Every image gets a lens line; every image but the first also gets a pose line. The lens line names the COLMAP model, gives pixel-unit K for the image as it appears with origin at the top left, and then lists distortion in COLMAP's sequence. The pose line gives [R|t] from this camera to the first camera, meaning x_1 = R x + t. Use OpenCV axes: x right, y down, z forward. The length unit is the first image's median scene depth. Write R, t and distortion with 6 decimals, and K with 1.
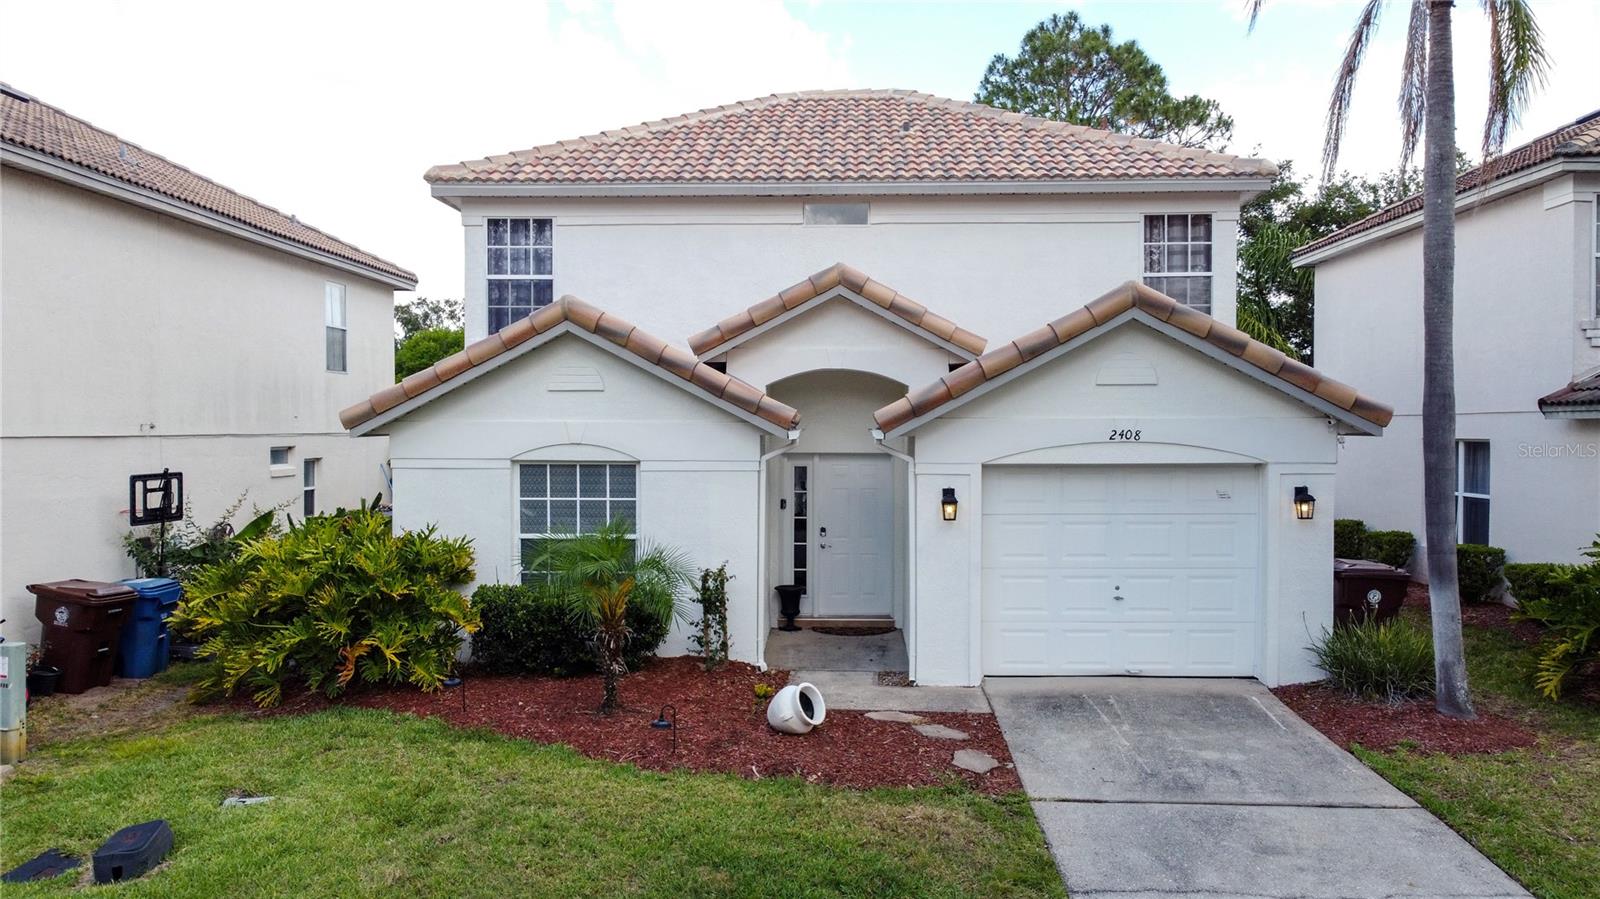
lens RADIAL K [[1216.7, 0, 796.8], [0, 1216.7, 448.4], [0, 0, 1]] dist [0.012679, -0.018107]
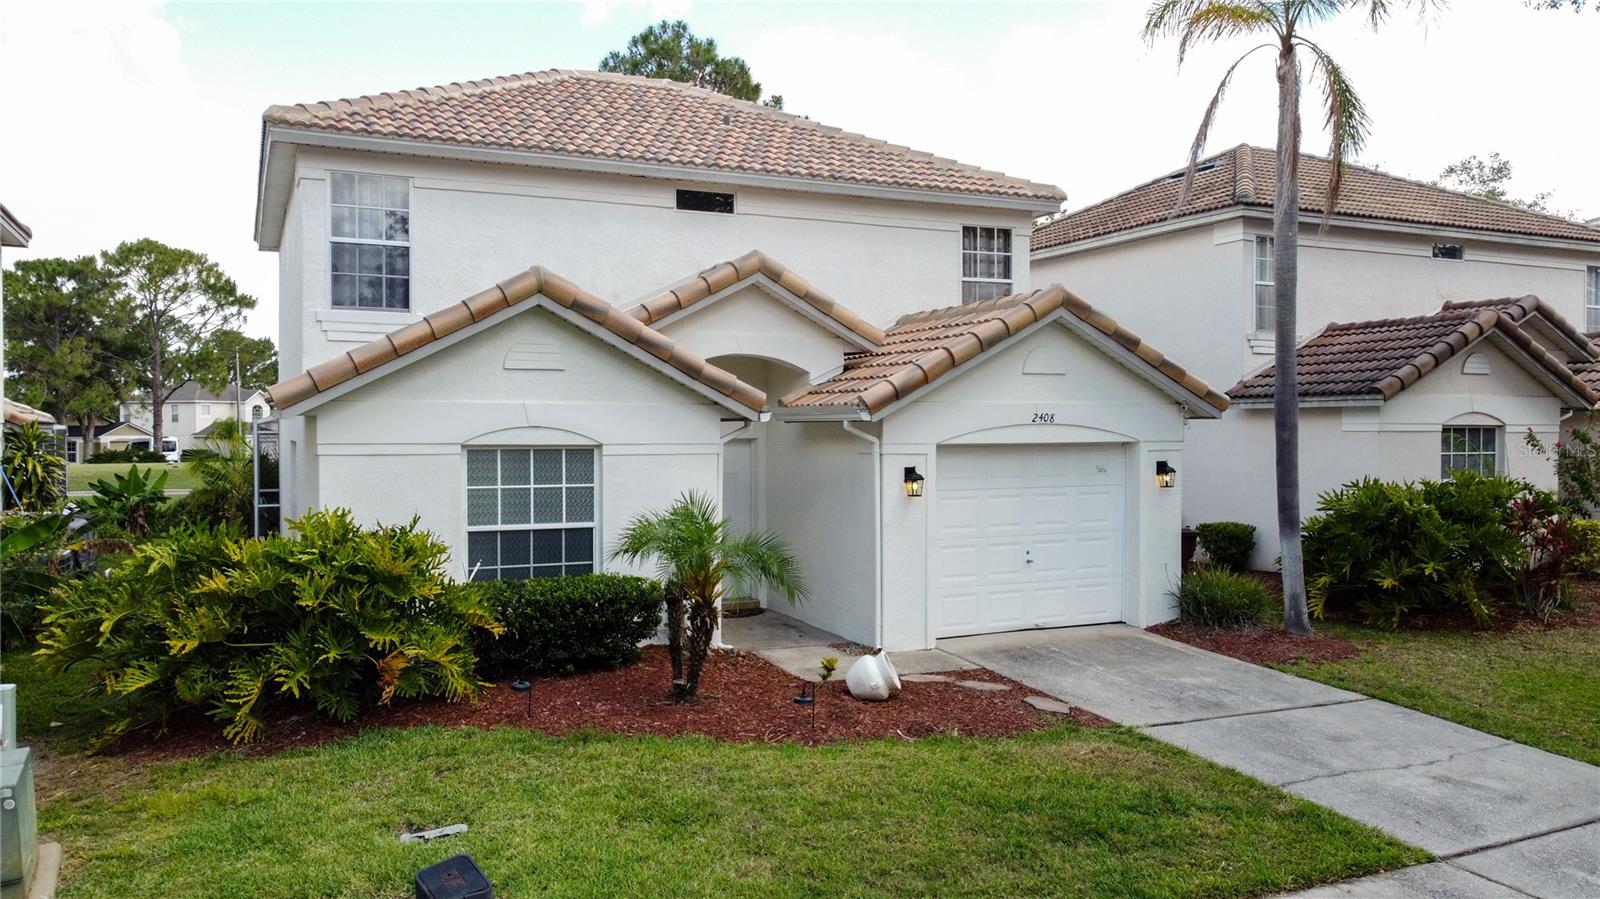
lens RADIAL K [[1216.7, 0, 802.5], [0, 1216.7, 448.8], [0, 0, 1]] dist [0.012679, -0.018107]
pose [[0.887700, -0.009007, 0.460334, -0.439637], [0.008924, 0.999957, 0.002356, 0.012916], [-0.460335, 0.002017, 0.887743, 0.084046]]
